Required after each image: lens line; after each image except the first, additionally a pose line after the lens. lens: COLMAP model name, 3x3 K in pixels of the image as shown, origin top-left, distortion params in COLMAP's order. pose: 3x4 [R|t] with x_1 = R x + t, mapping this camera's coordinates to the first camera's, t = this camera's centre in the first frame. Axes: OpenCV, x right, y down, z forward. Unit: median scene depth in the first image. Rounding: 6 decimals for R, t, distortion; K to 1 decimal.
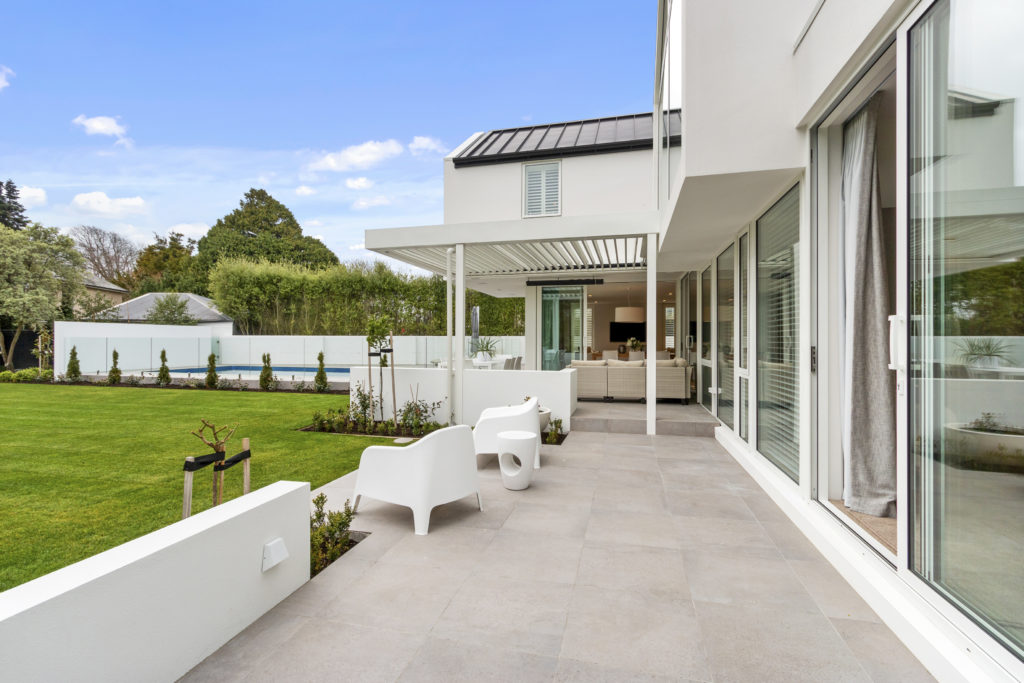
lens RADIAL K [[456.9, 0, 529.7], [0, 456.9, 336.5], [0, 0, 1]] dist [0.001315, 0.000236]
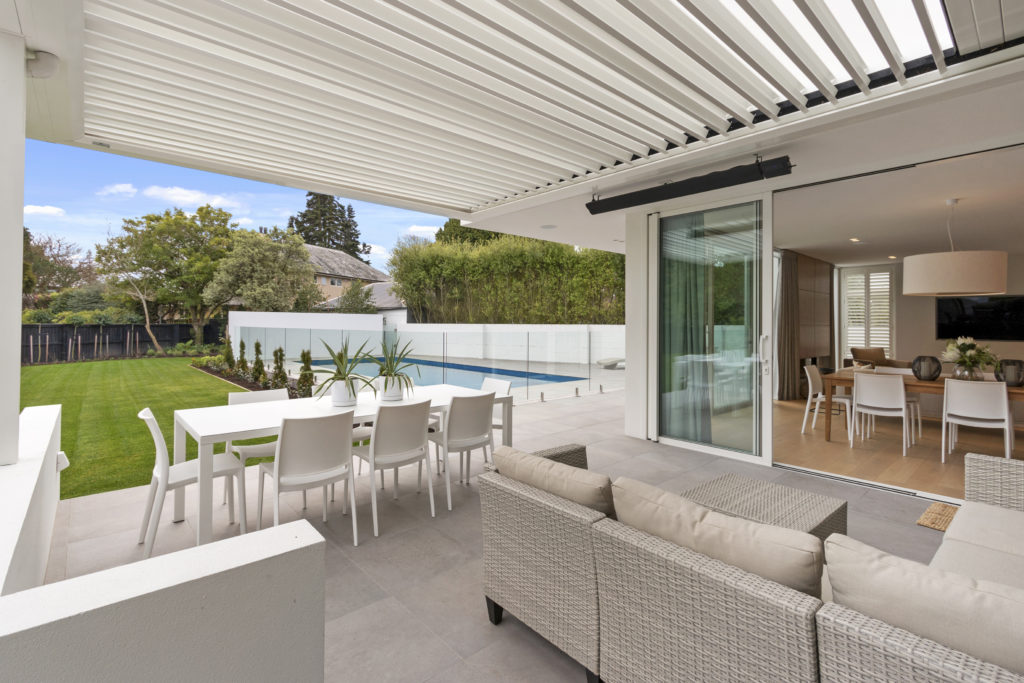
lens RADIAL K [[483.1, 0, 516.1], [0, 483.1, 317.2], [0, 0, 1]] dist [0.003125, 0.000377]
pose [[0.821347, -0.006100, -0.570396, 0.099332], [-0.000293, 0.999938, -0.011115, -0.004840], [0.570429, 0.009297, 0.821294, 0.314974]]
